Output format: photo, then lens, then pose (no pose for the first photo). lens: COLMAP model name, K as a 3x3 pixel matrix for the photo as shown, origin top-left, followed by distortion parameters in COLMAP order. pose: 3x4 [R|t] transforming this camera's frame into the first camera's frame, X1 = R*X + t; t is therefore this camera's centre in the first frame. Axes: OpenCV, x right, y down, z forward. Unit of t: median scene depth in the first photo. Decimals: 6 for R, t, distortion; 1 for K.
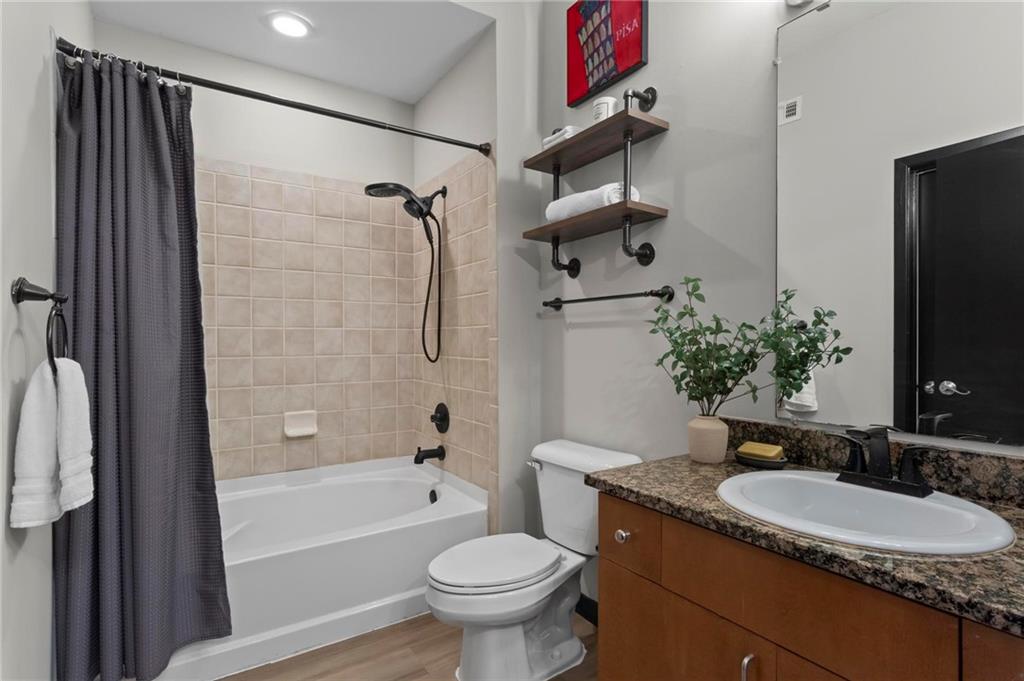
lens RADIAL K [[516.5, 0, 510.1], [0, 516.5, 347.7], [0, 0, 1]] dist [0.004982, 0.000922]
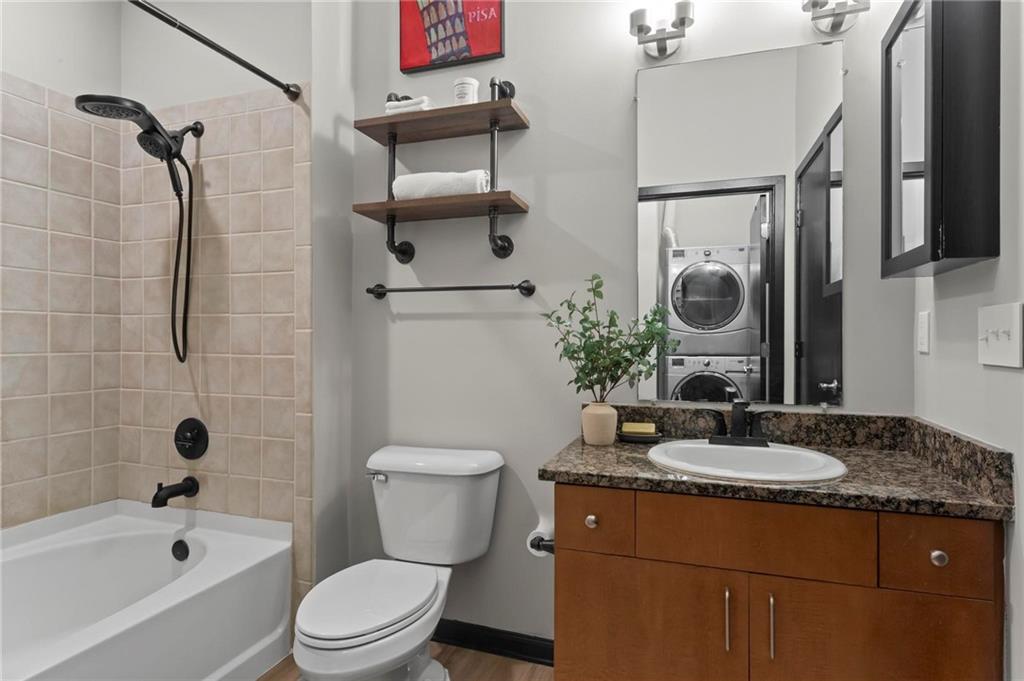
lens RADIAL K [[569.7, 0, 512.0], [0, 569.7, 340.5], [0, 0, 1]] dist [-0.002645, -0.000667]
pose [[0.782673, 0.000867, 0.622432, -0.366645], [0.002940, 0.999983, -0.005091, 0.004097], [-0.622426, 0.005815, 0.782657, 0.120176]]
